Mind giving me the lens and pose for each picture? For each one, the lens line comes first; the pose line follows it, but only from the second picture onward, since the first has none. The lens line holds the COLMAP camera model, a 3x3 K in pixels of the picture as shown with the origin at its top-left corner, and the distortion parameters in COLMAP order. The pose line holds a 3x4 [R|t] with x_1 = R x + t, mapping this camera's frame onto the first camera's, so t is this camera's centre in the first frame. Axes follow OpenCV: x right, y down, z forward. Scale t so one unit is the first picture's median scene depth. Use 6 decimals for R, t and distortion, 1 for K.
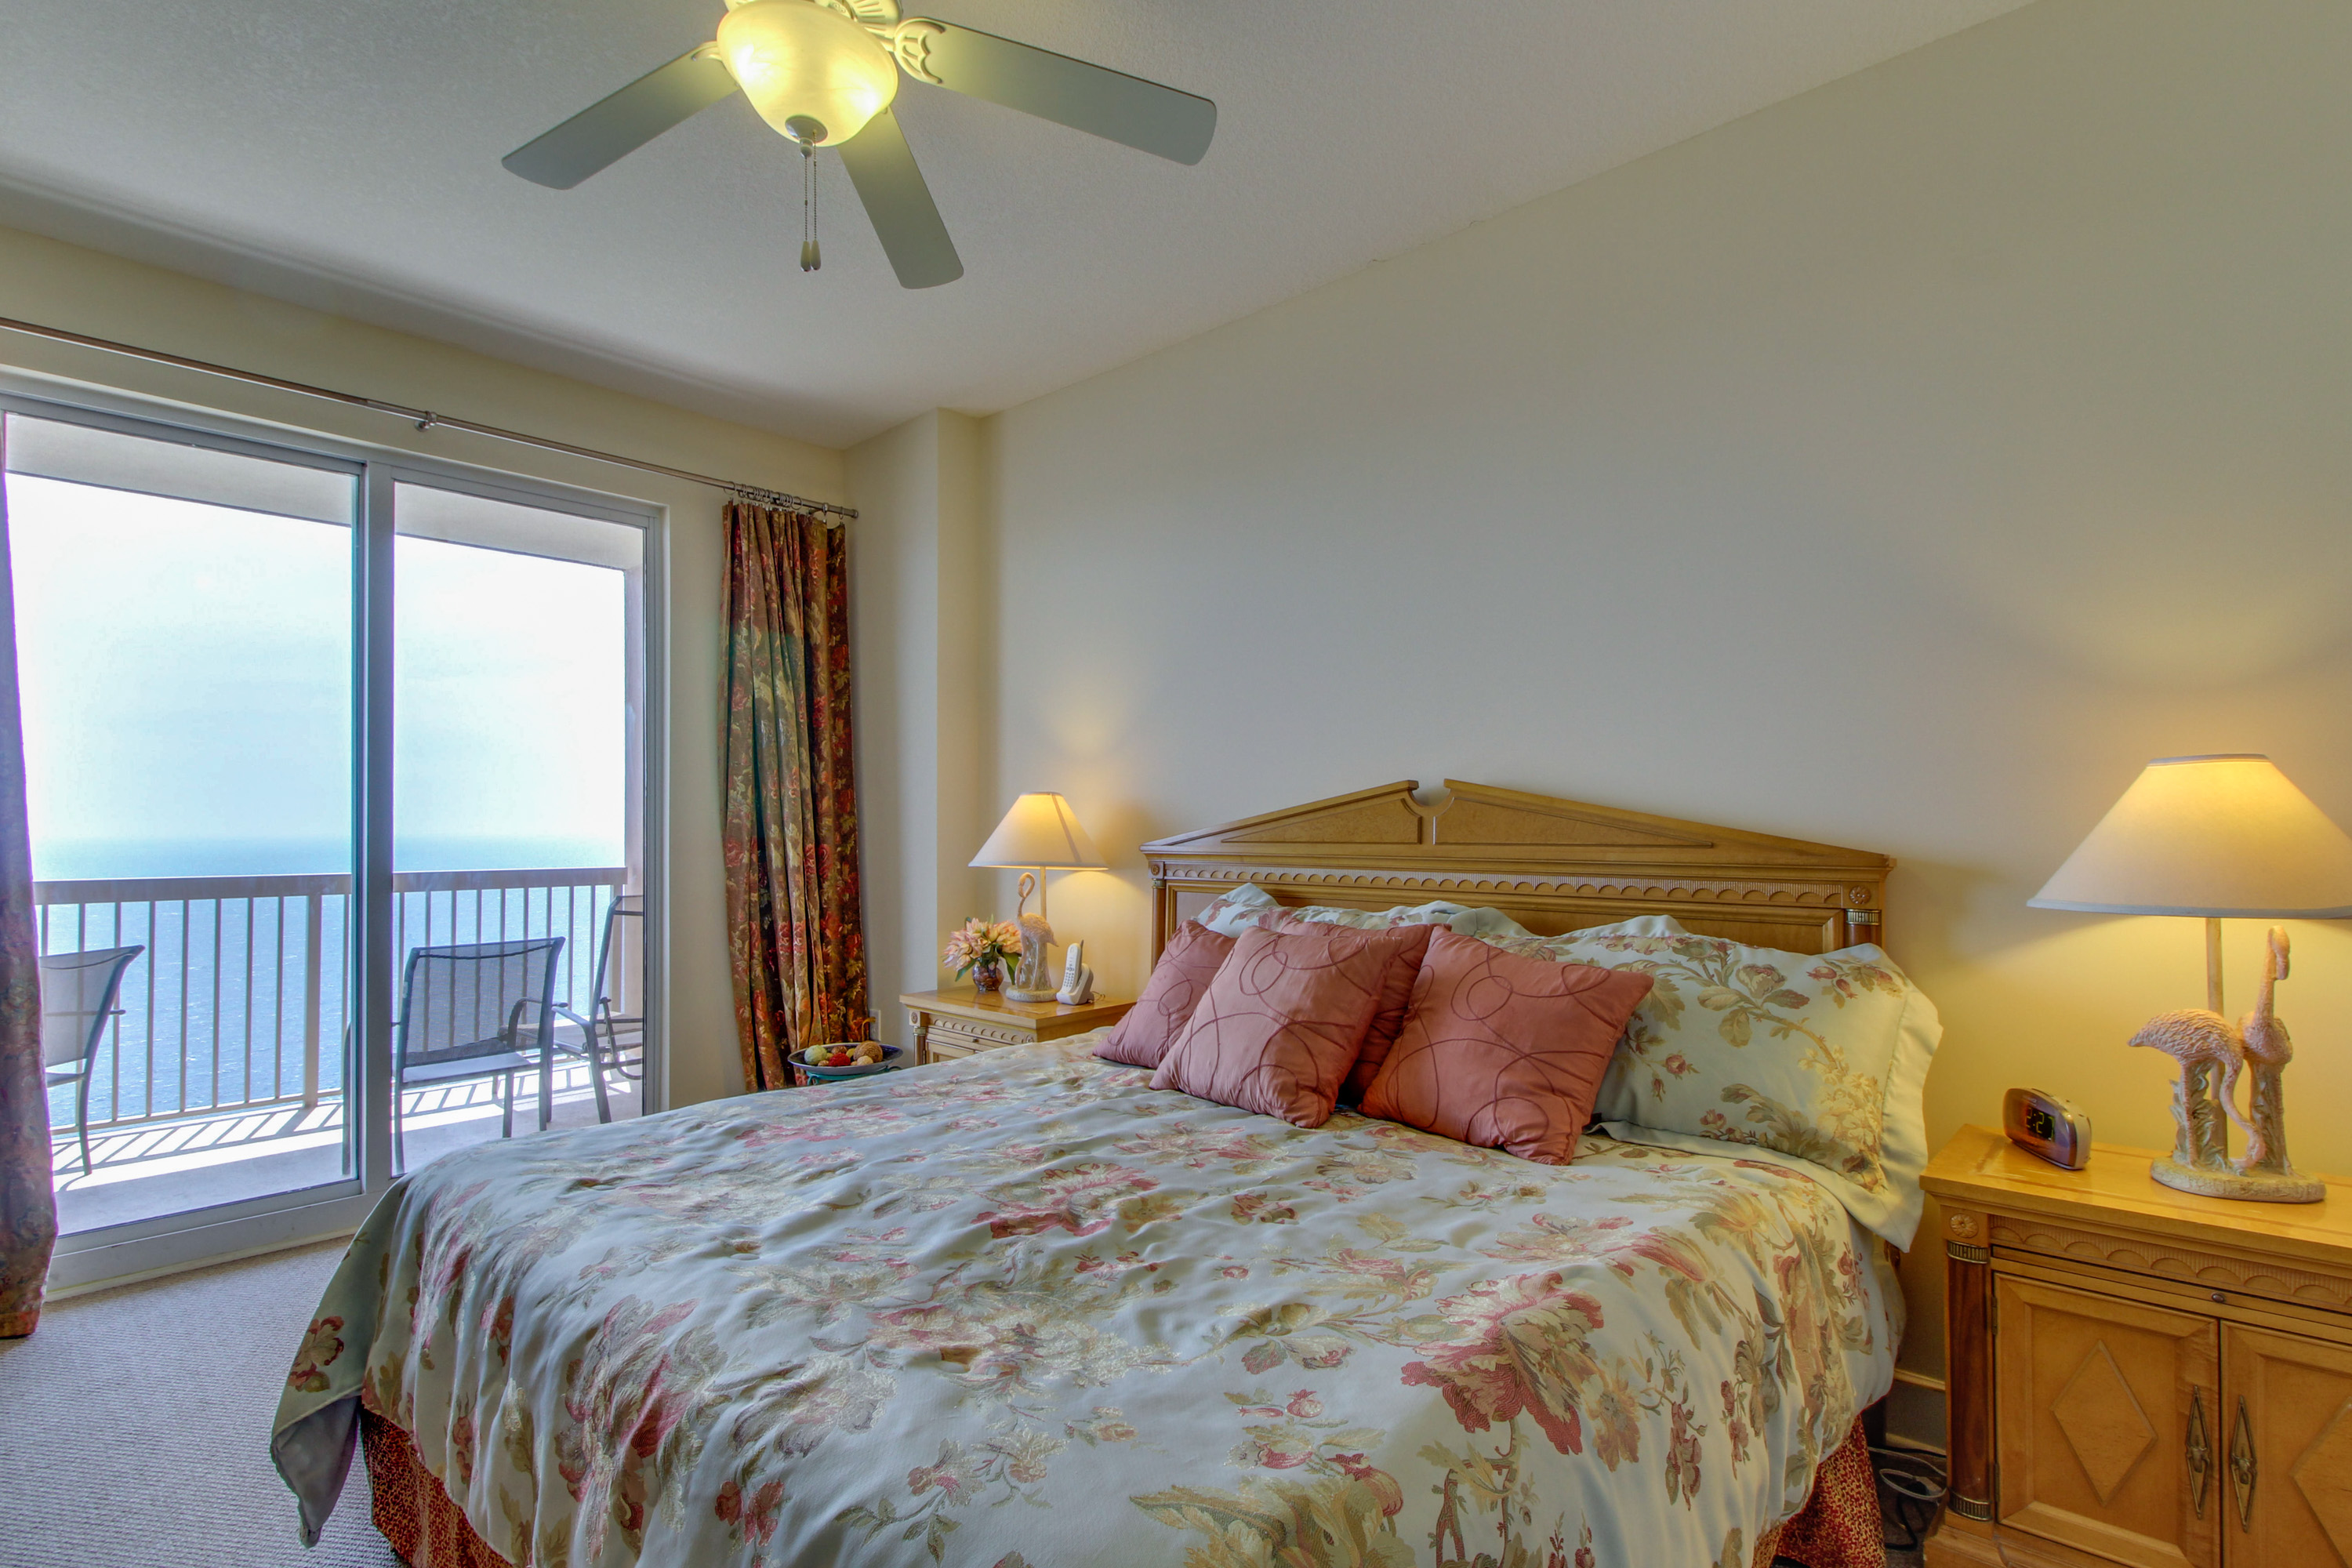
lens RADIAL K [[1147.8, 0, 1178.3], [0, 1147.8, 813.7], [0, 0, 1]] dist [0.001086, 0.000380]
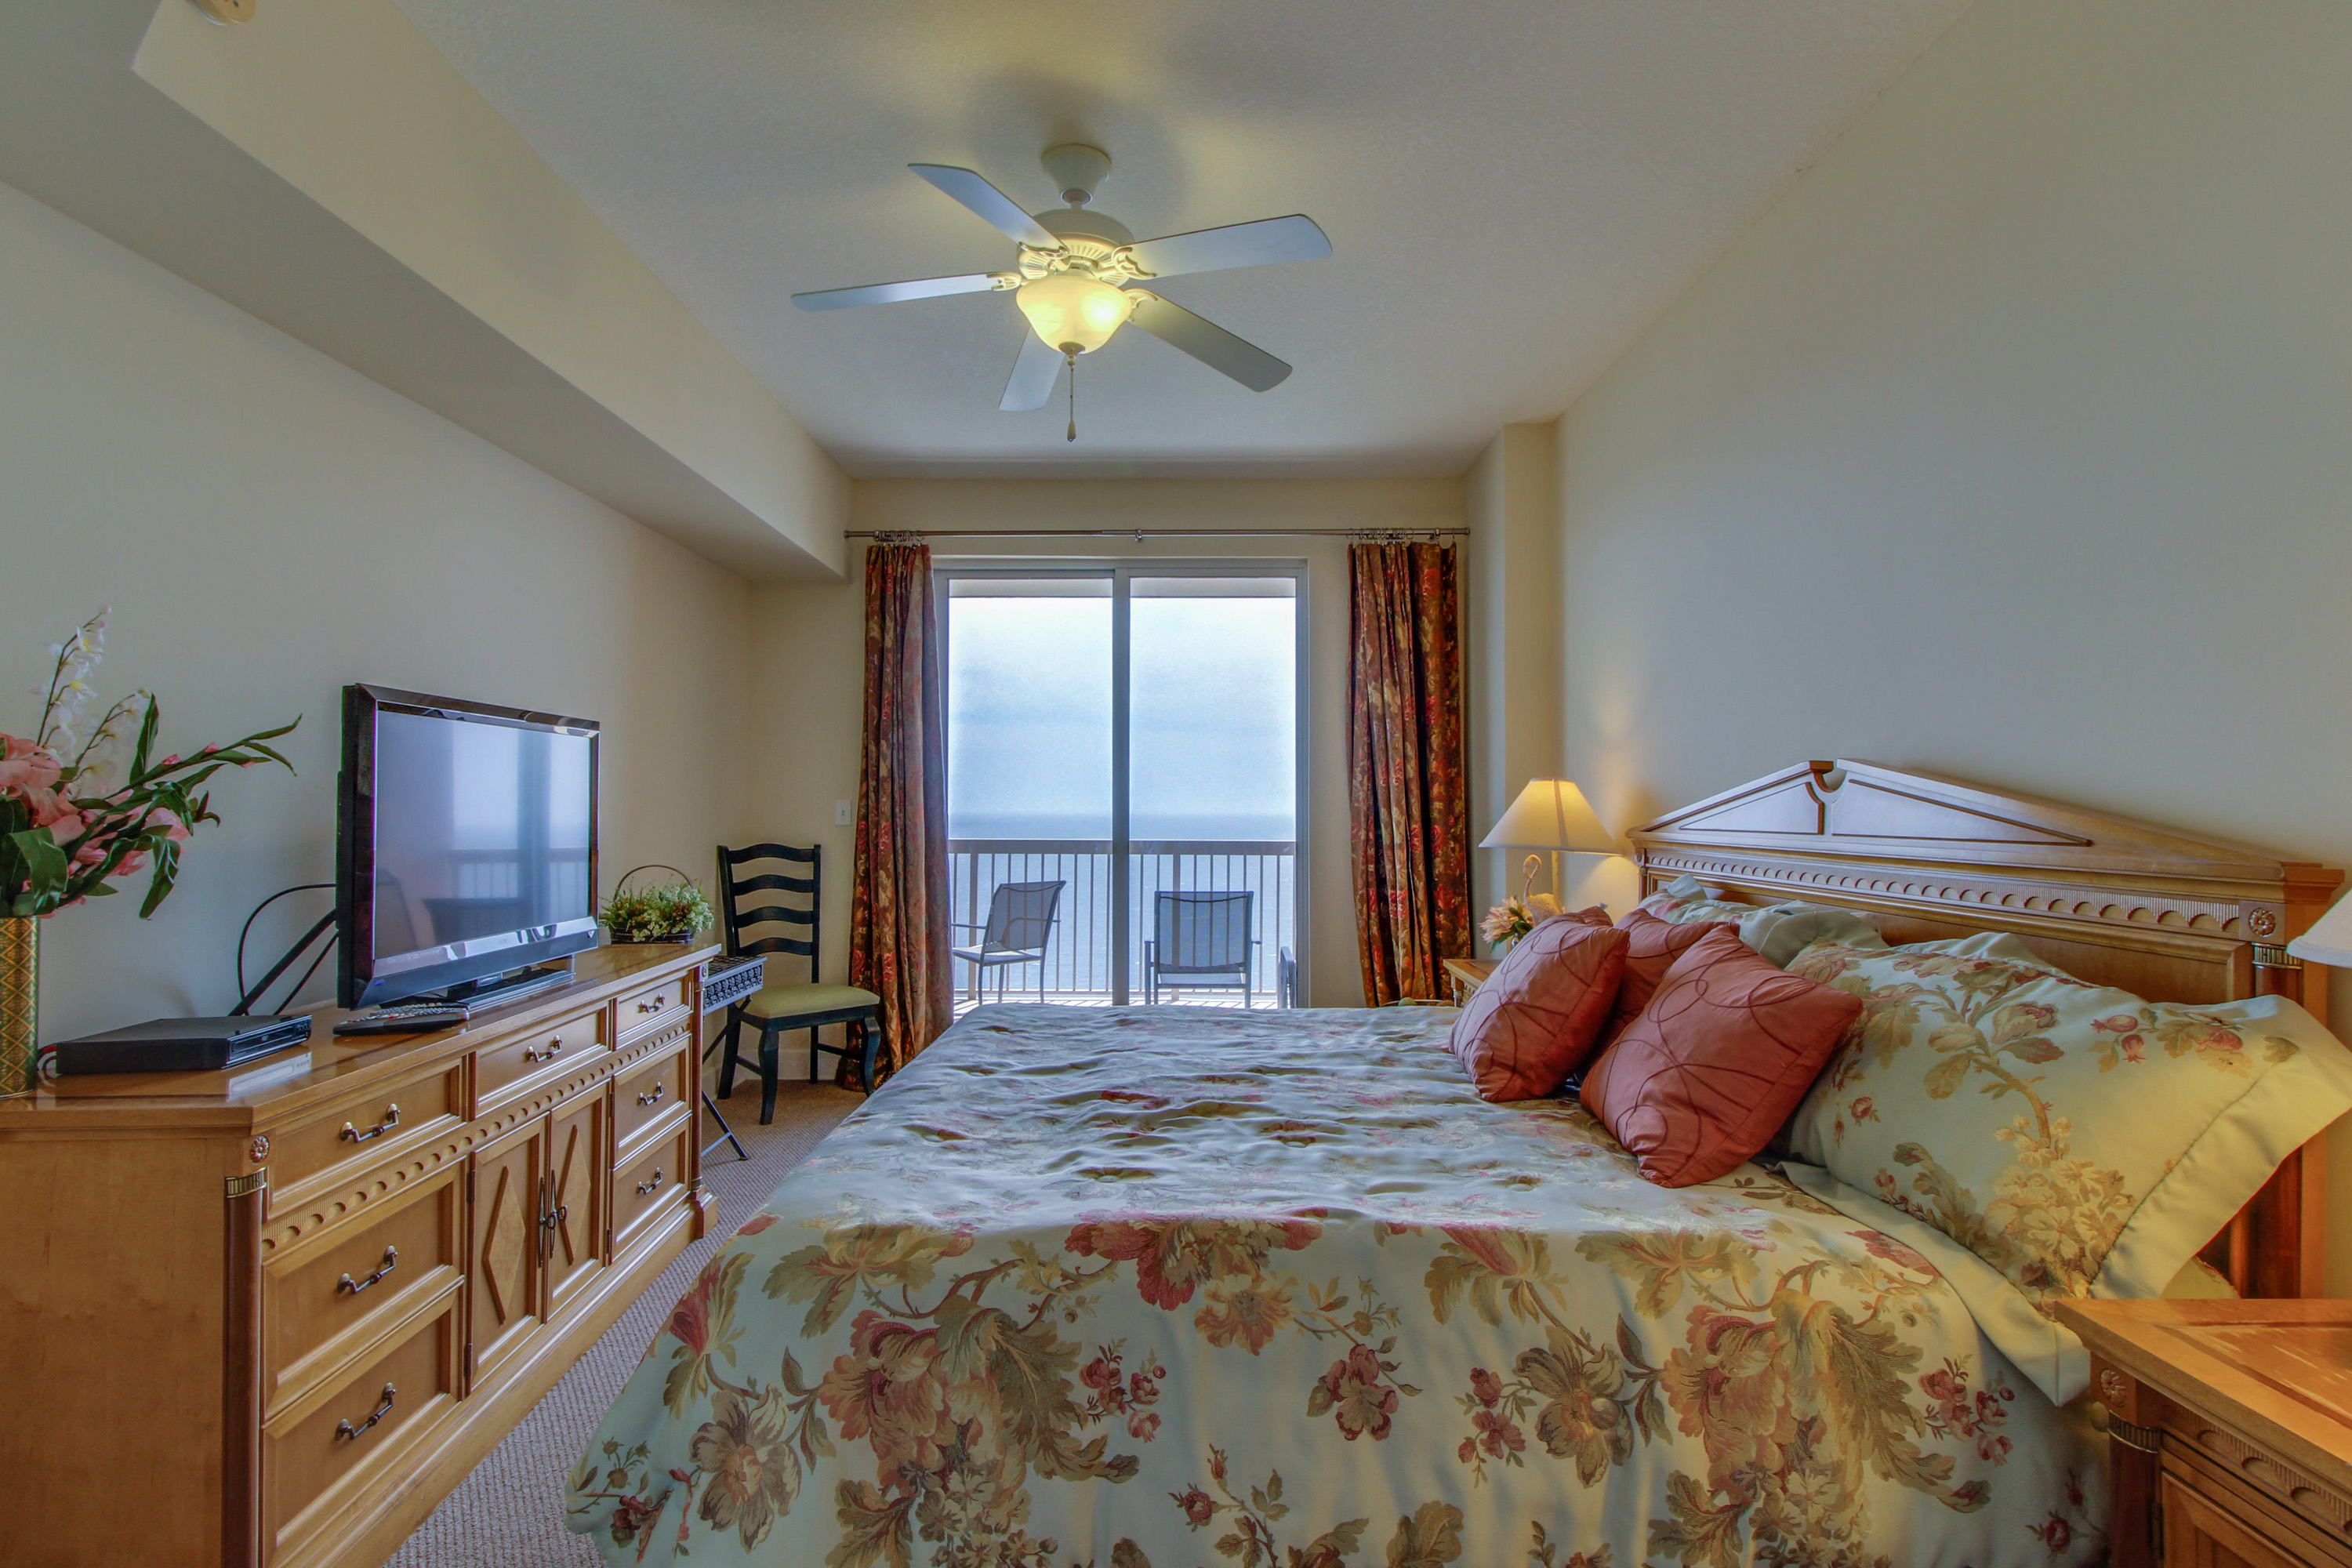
lens RADIAL K [[1143.7, 0, 1176.0], [0, 1143.7, 784.0], [0, 0, 1]] dist [0.001872, -0.013297]
pose [[0.660737, -0.011830, -0.750524, 0.677689], [0.005526, 0.999925, -0.010897, -0.006262], [0.750597, 0.003053, 0.660753, 0.086549]]
